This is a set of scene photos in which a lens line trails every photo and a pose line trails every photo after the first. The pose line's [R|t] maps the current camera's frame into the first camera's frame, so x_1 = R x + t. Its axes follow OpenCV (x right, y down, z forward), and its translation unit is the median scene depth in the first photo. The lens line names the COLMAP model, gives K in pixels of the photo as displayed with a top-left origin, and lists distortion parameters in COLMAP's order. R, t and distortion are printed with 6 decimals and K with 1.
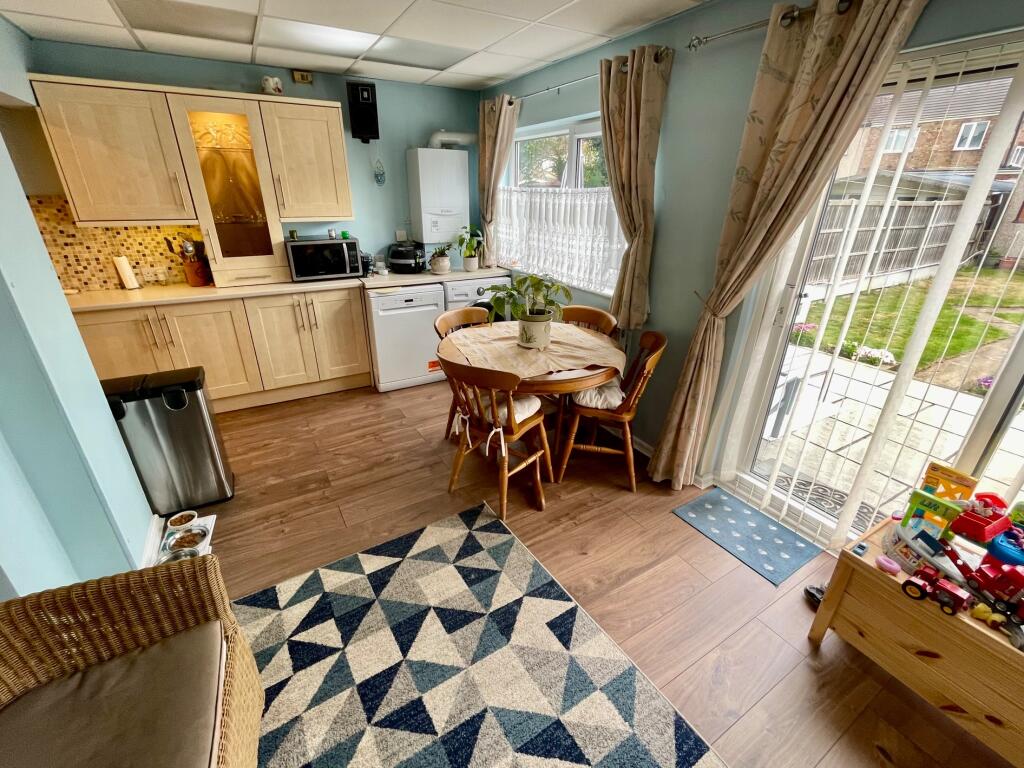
lens RADIAL K [[429.6, 0, 508.8], [0, 429.6, 386.8], [0, 0, 1]] dist [-0.002918, 0.000487]
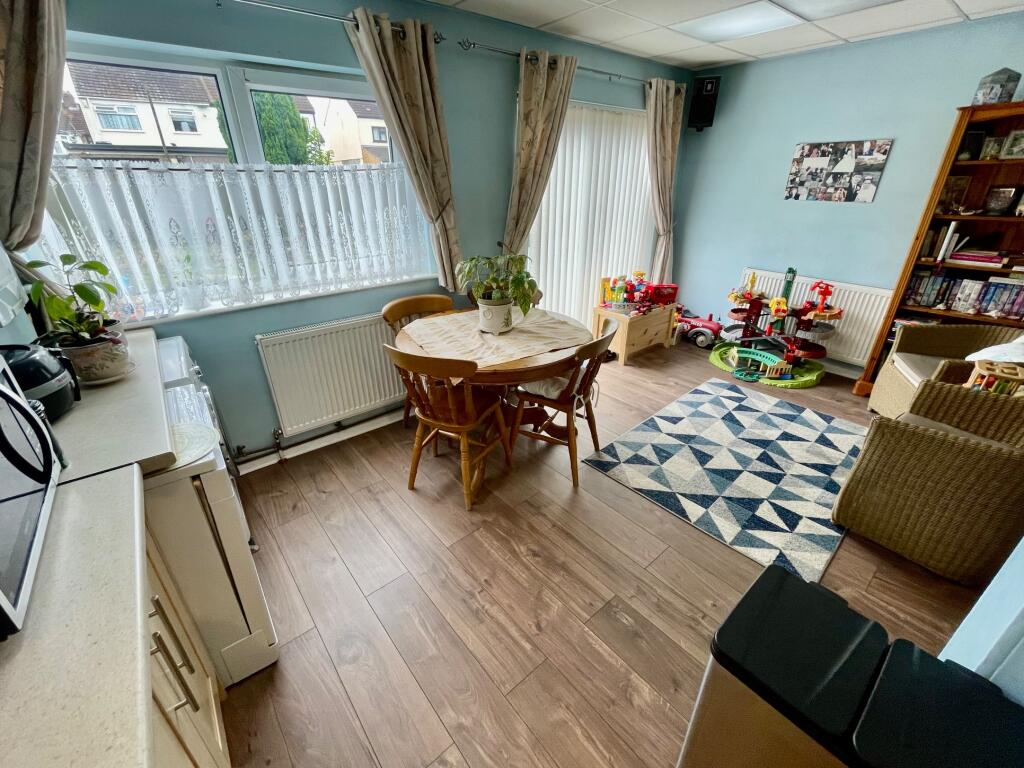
lens RADIAL K [[429.6, 0, 506.9], [0, 429.6, 384.4], [0, 0, 1]] dist [-0.002918, 0.000487]
pose [[-0.147538, -0.437027, 0.887265, -1.240176], [0.413145, 0.787837, 0.456753, -0.621279], [-0.898634, 0.433958, 0.064320, 1.398183]]
